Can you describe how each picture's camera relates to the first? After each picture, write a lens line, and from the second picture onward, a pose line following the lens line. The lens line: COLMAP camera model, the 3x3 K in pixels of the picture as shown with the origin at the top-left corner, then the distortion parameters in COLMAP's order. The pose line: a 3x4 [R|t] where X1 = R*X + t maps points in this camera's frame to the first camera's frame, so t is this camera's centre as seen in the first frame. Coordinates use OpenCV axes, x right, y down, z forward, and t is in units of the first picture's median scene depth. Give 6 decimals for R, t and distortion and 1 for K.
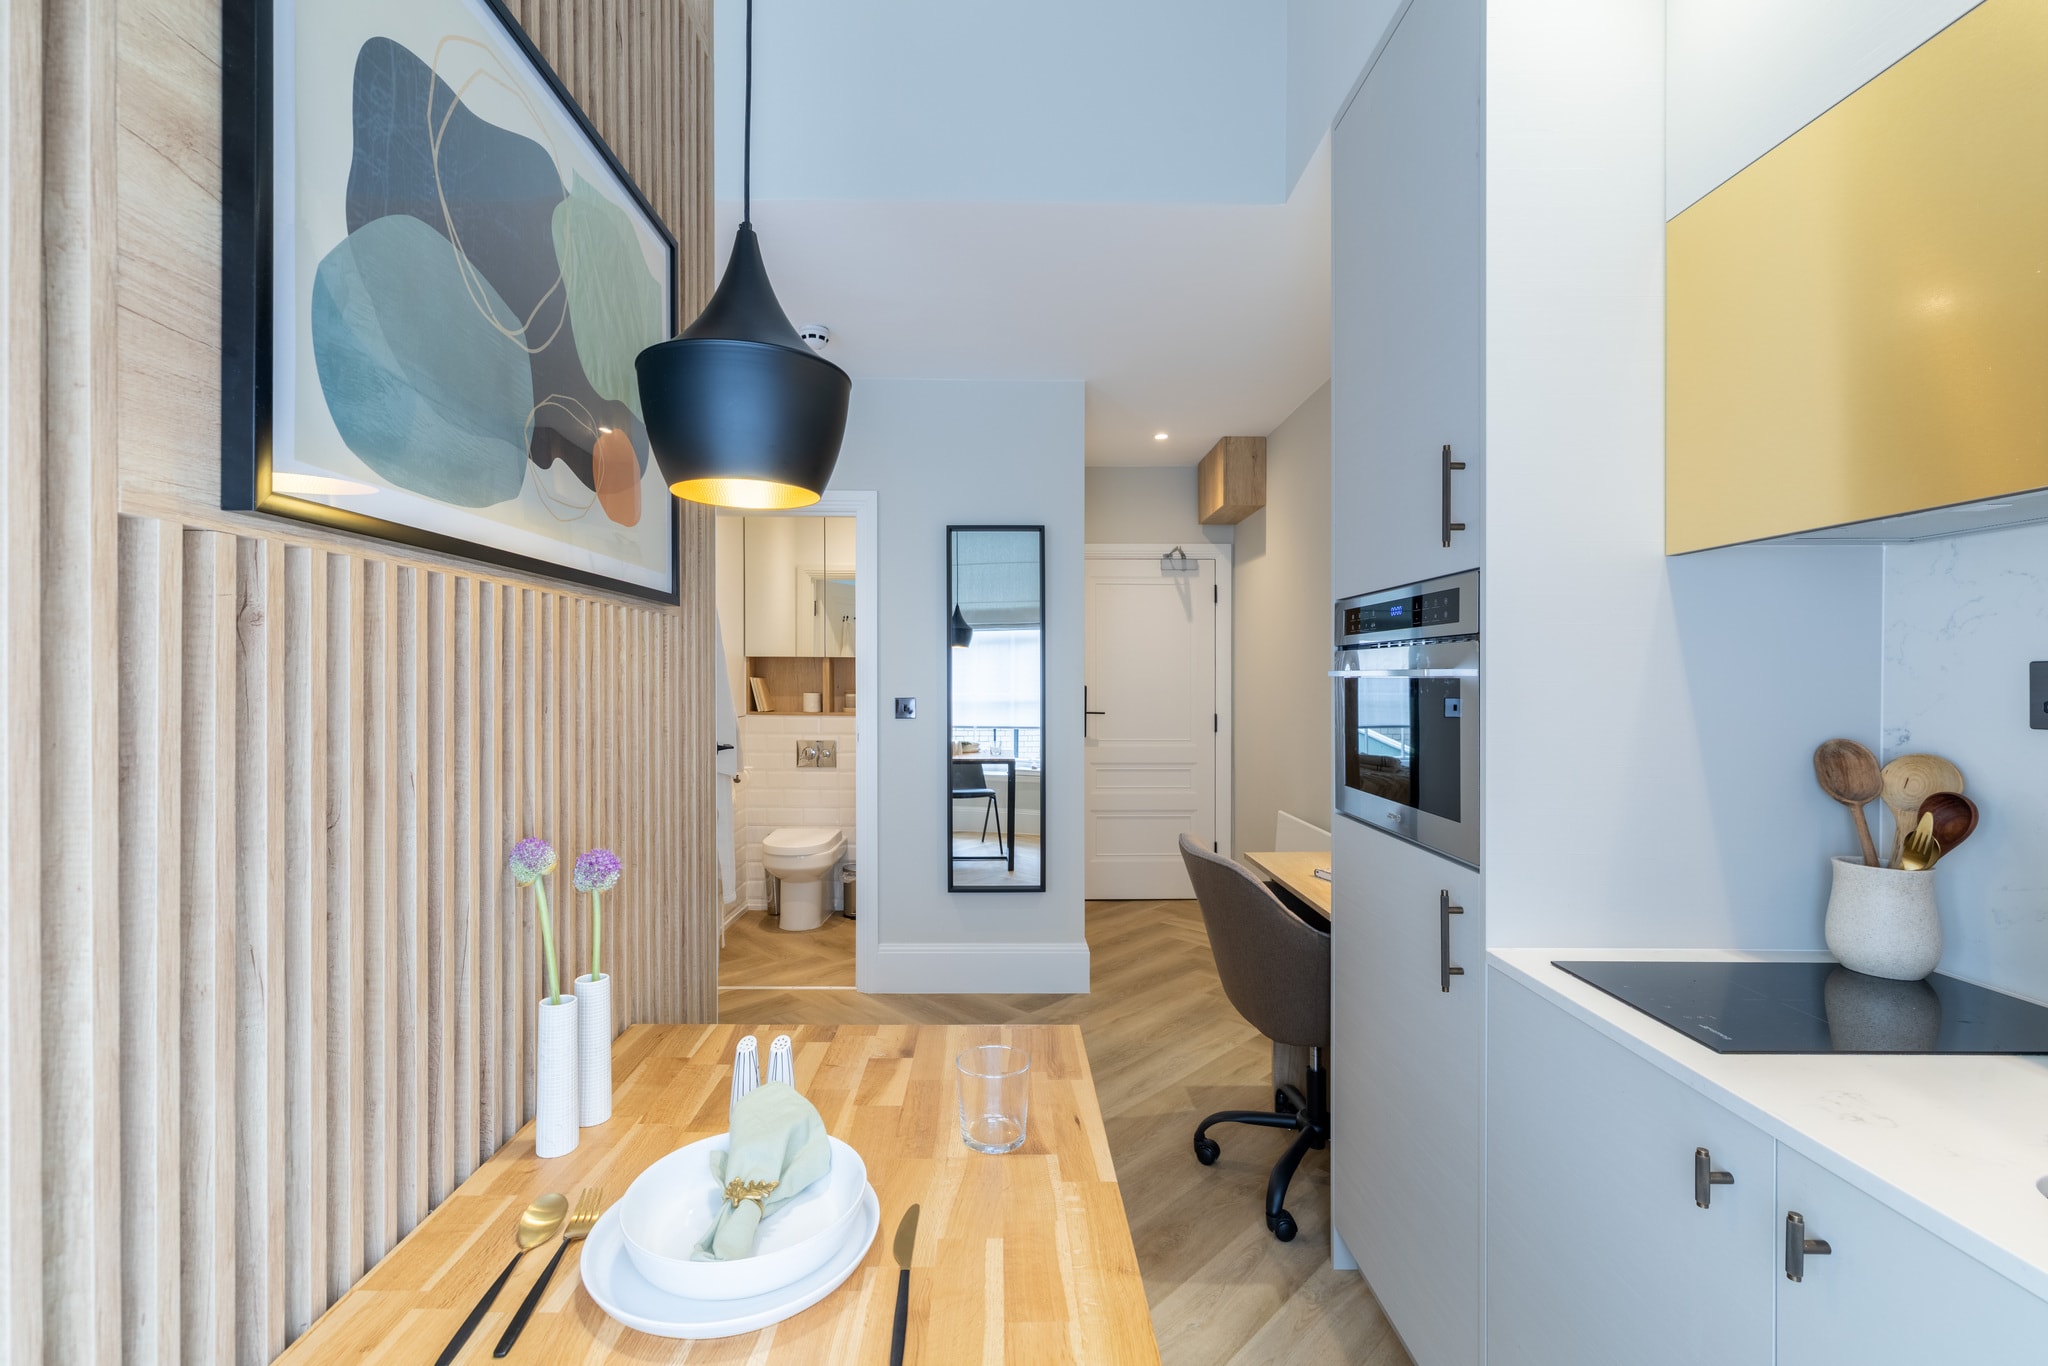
lens RADIAL K [[887.2, 0, 1013.5], [0, 887.2, 678.1], [0, 0, 1]] dist [-0.008292, 0.002195]
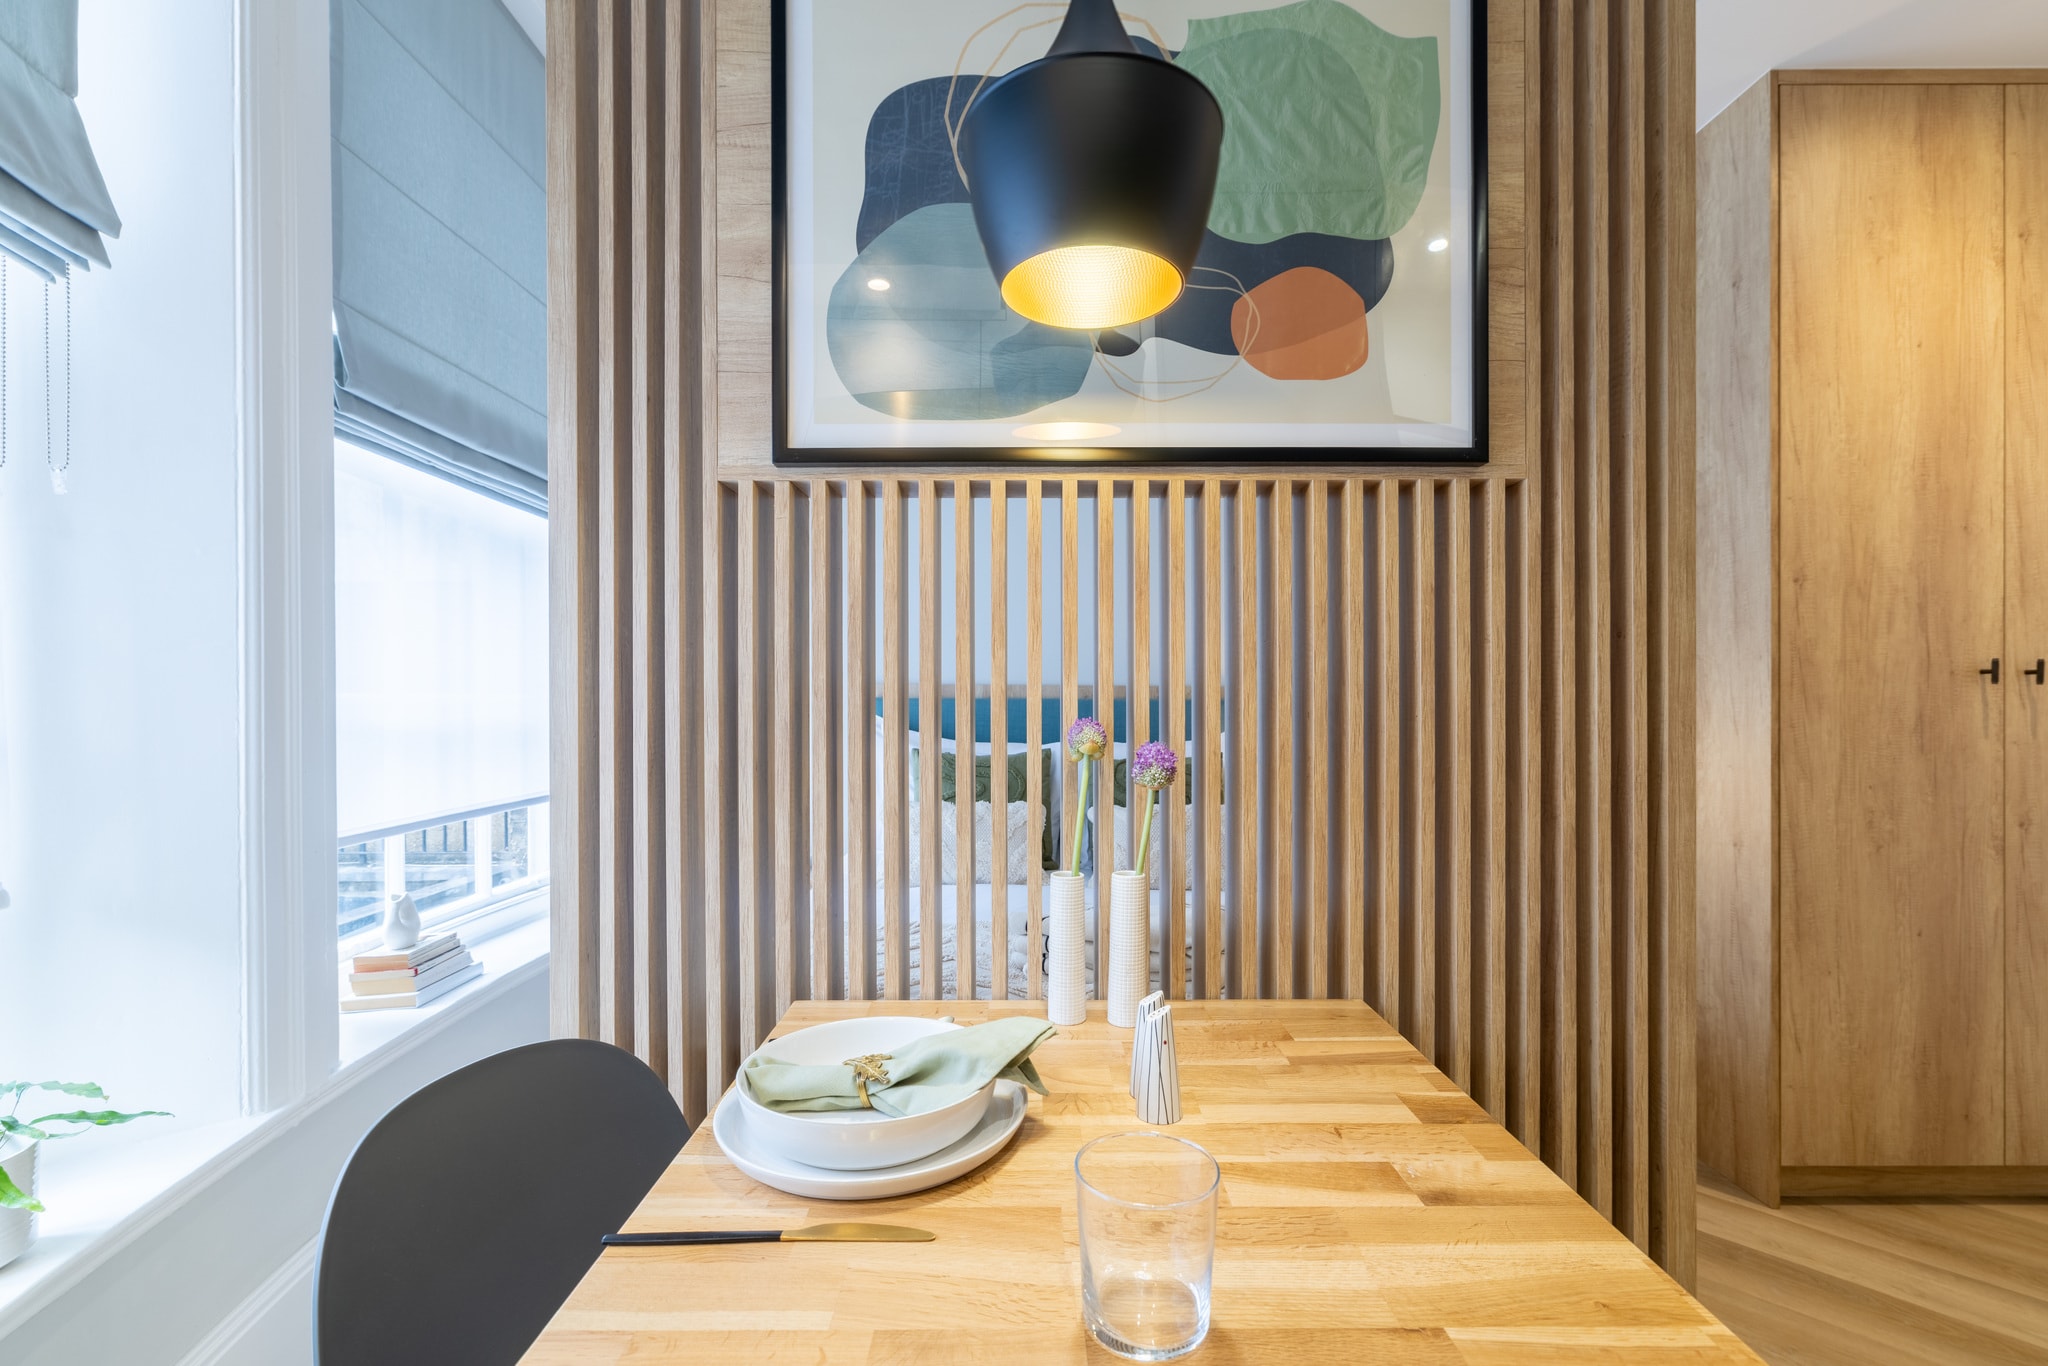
lens RADIAL K [[887.2, 0, 1025.2], [0, 887.2, 700.8], [0, 0, 1]] dist [-0.008292, 0.002195]
pose [[-0.004685, -0.000103, -0.999989, 0.140529], [0.002769, 0.999996, -0.000116, 0.045759], [0.999985, -0.002770, -0.004684, 0.265873]]
